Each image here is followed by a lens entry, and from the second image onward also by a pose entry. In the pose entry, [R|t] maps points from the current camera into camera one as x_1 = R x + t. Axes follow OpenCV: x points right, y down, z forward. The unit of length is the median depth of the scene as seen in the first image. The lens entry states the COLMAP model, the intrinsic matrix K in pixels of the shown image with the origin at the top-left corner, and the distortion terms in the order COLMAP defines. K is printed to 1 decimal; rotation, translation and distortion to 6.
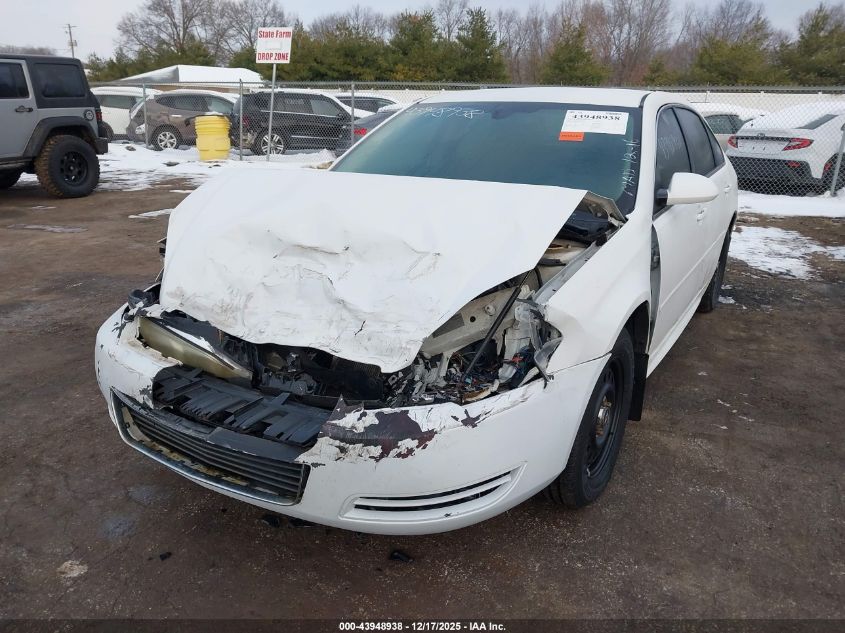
lens RADIAL K [[655.6, 0, 425.2], [0, 655.6, 293.2], [0, 0, 1]] dist [0.030127, -0.011038]
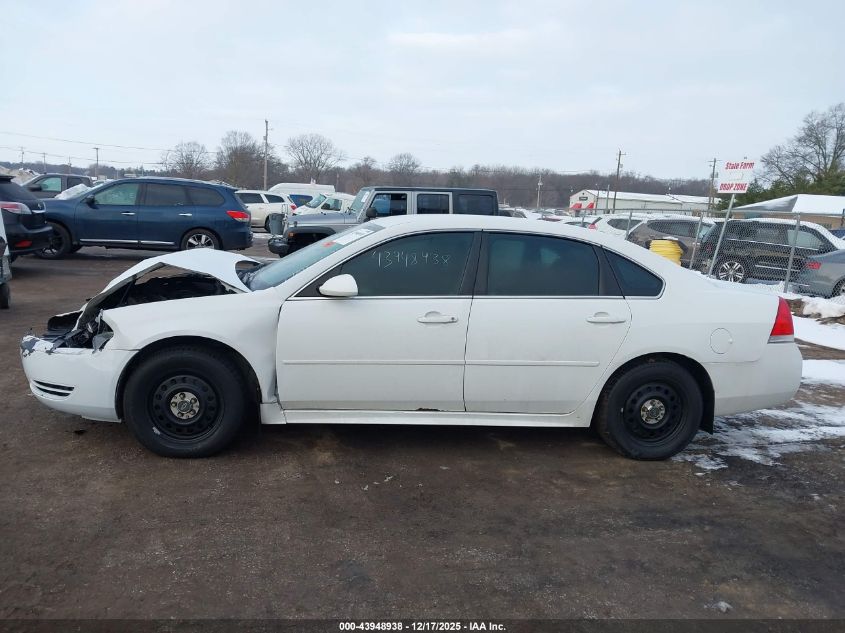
lens RADIAL K [[655.6, 0, 425.2], [0, 655.6, 293.2], [0, 0, 1]] dist [0.030127, -0.011038]
pose [[0.638883, 0.118972, -0.760049, 0.253831], [-0.255957, 0.964556, -0.064168, -0.017208], [0.725475, 0.235536, 0.646690, 0.044552]]
